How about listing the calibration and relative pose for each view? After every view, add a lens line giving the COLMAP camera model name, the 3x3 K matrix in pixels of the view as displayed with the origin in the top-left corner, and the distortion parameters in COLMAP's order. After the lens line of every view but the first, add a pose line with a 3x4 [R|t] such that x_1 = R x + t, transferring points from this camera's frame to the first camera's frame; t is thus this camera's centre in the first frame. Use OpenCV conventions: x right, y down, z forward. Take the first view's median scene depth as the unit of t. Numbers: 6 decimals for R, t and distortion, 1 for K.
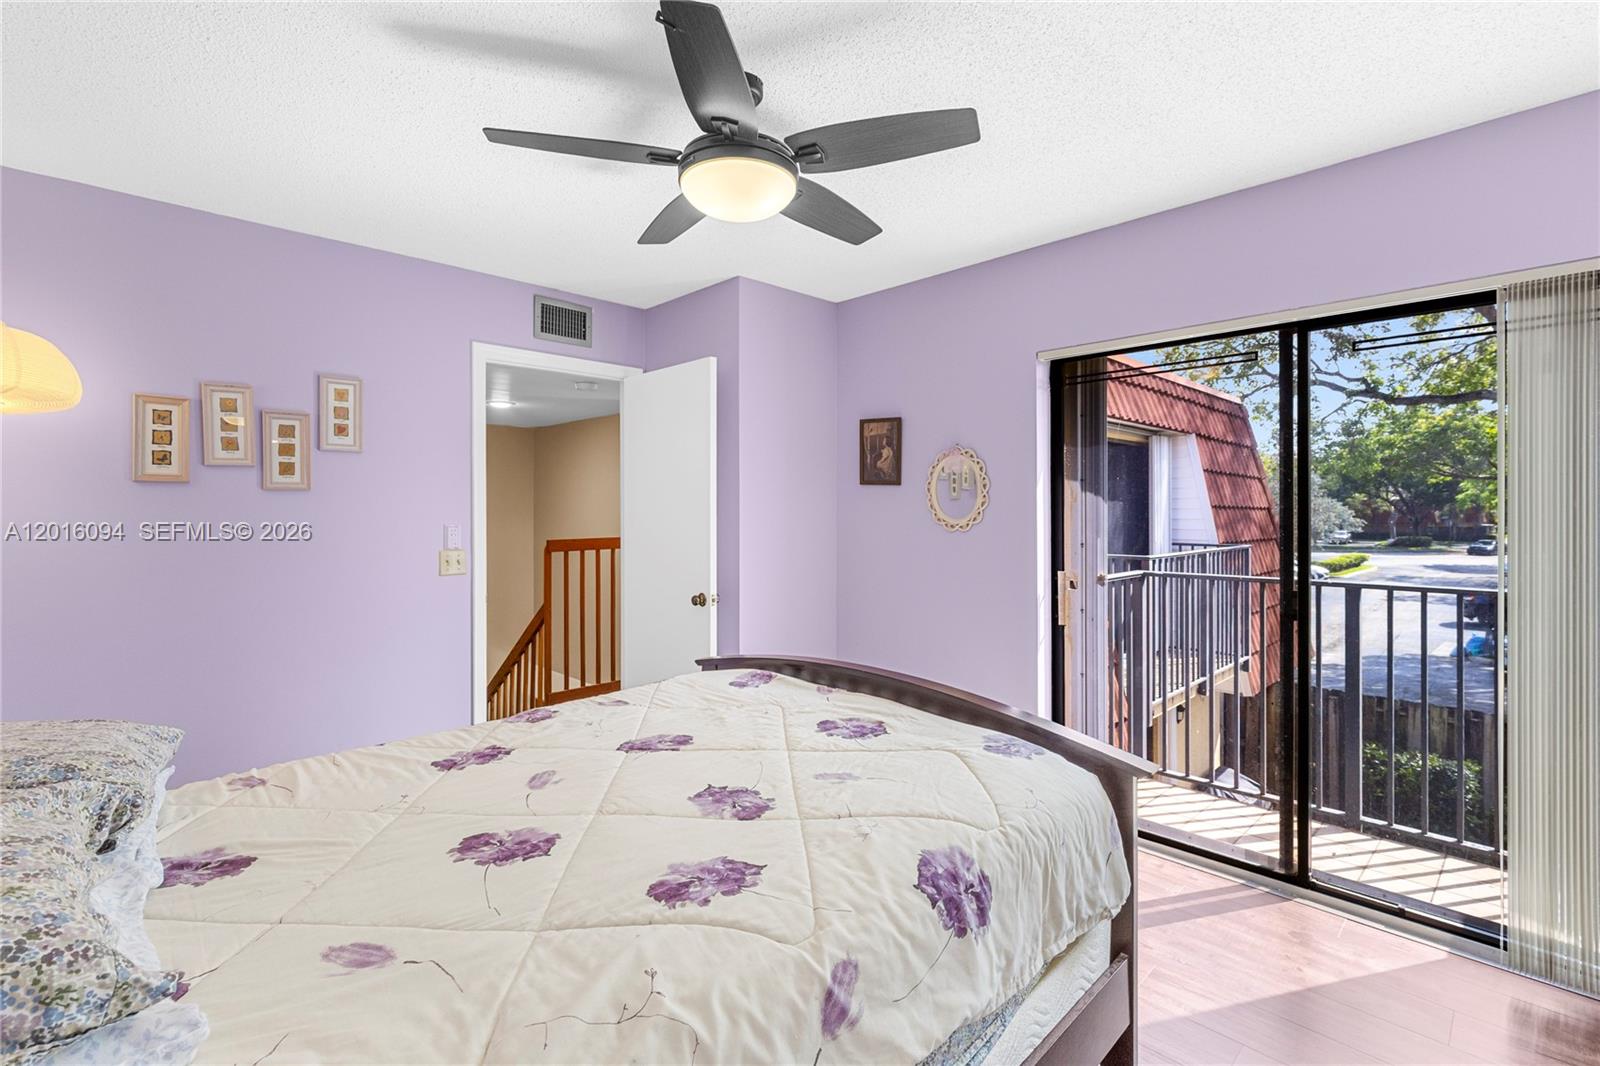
lens RADIAL K [[710.9, 0, 797.8], [0, 710.9, 519.0], [0, 0, 1]] dist [0.001063, 0.000376]
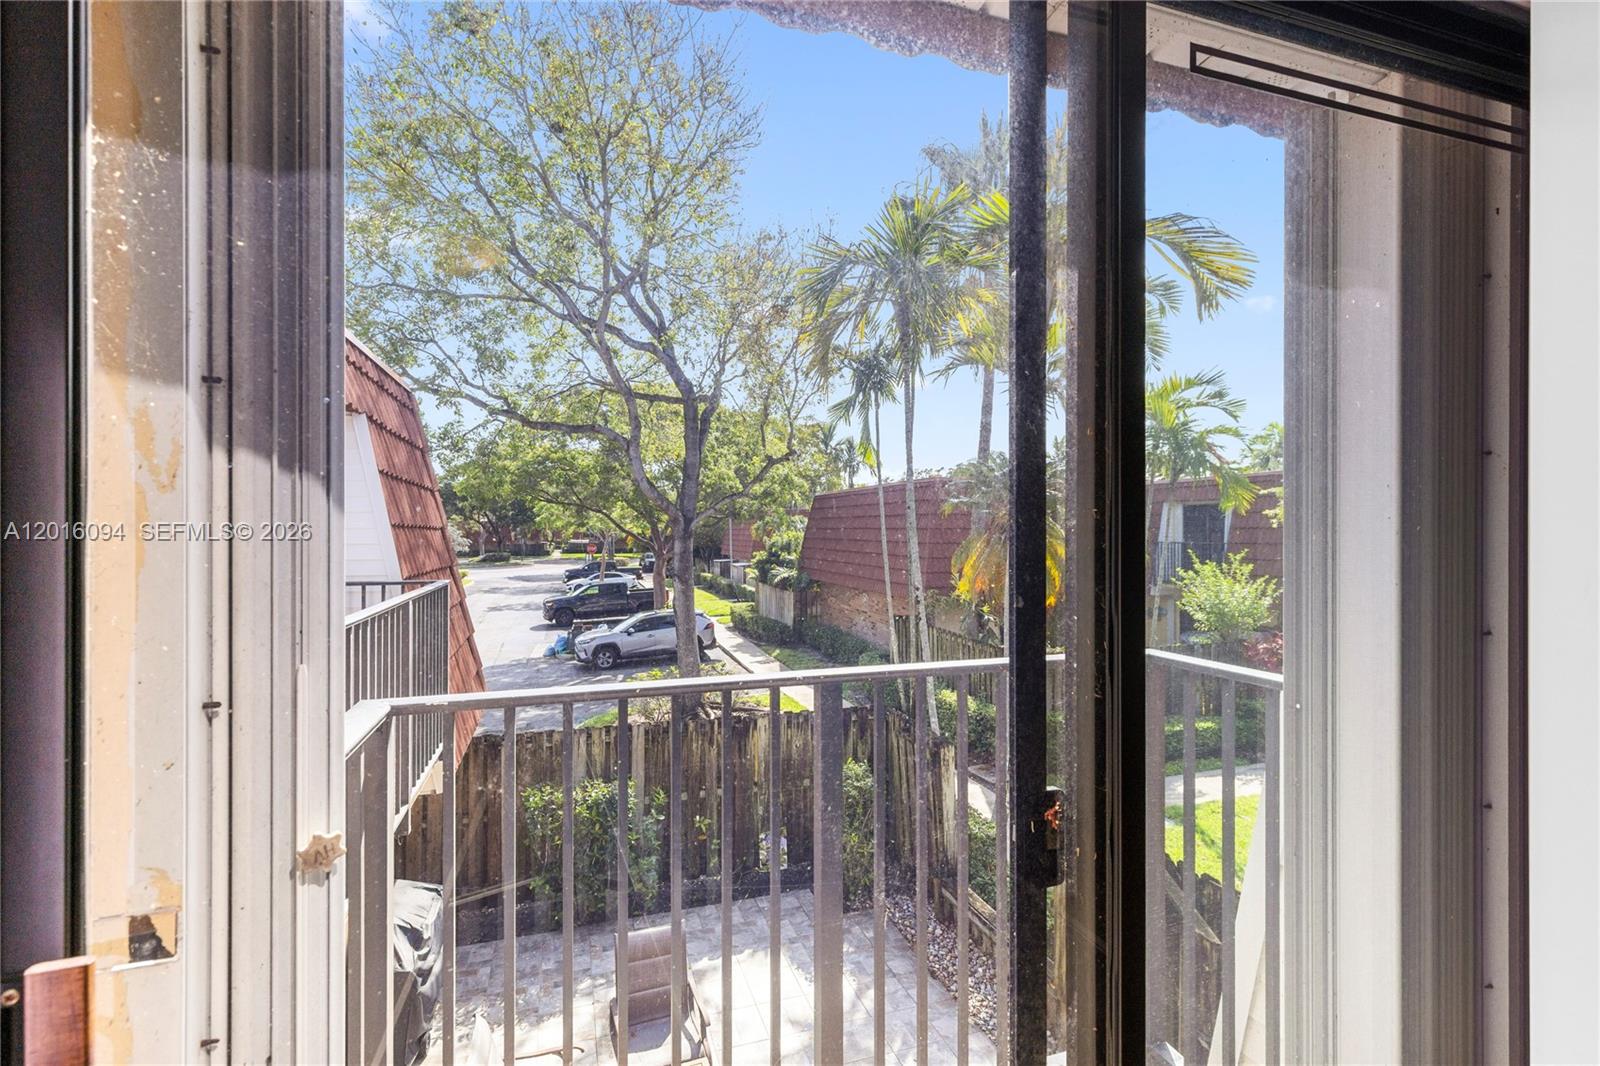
lens RADIAL K [[710.9, 0, 796.3], [0, 710.9, 533.6], [0, 0, 1]] dist [0.001063, 0.000376]
pose [[0.431384, -0.004694, 0.902156, 0.310893], [0.011957, 0.999928, -0.000515, -0.014587], [-0.902089, 0.011010, 0.431409, 0.814080]]
